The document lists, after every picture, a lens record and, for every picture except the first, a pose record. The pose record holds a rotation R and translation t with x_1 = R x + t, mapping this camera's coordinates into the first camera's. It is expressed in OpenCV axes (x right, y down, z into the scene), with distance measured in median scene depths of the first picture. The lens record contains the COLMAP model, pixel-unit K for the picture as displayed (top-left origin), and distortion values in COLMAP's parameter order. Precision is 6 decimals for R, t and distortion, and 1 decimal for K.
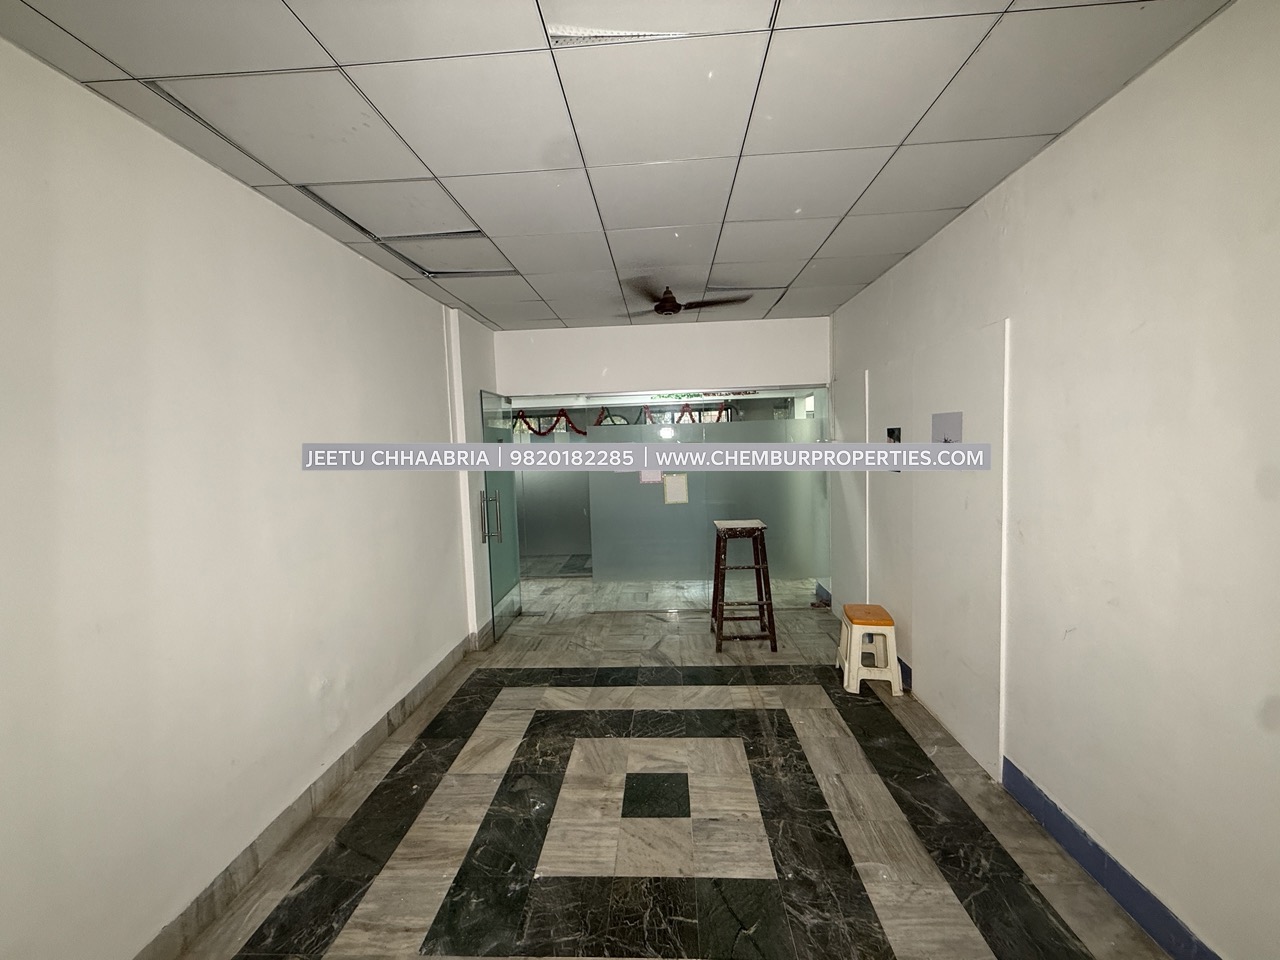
lens RADIAL K [[512.8, 0, 639.6], [0, 512.8, 480.7], [0, 0, 1]] dist [0.000504, 0.000242]
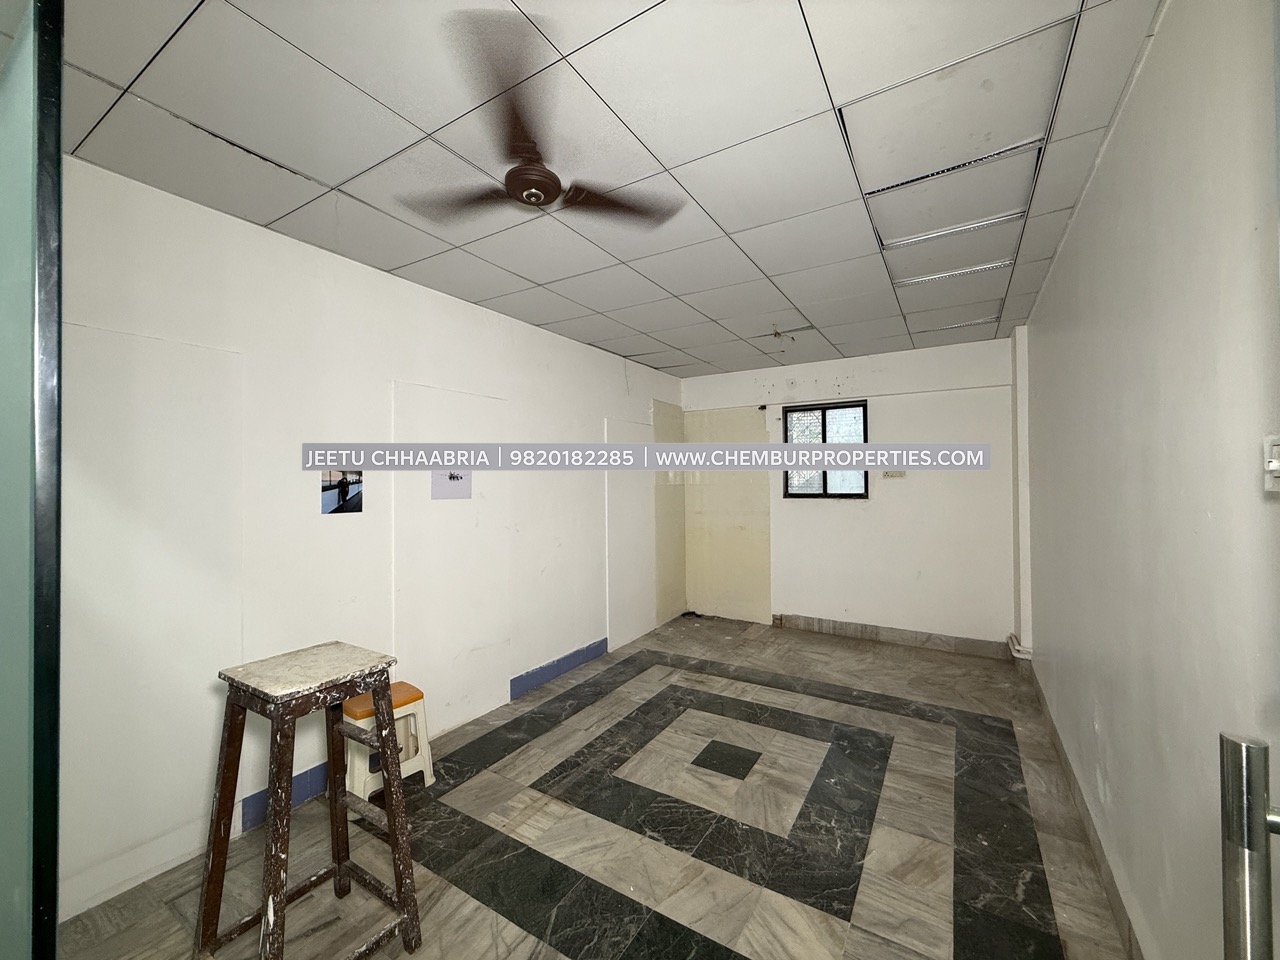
lens RADIAL K [[512.8, 0, 639.4], [0, 512.8, 476.4], [0, 0, 1]] dist [0.000504, 0.000242]
pose [[-0.875620, 0.046094, 0.480795, -0.345773], [0.071866, 0.996789, 0.035318, -0.085778], [-0.477623, 0.065478, -0.876121, 1.855621]]
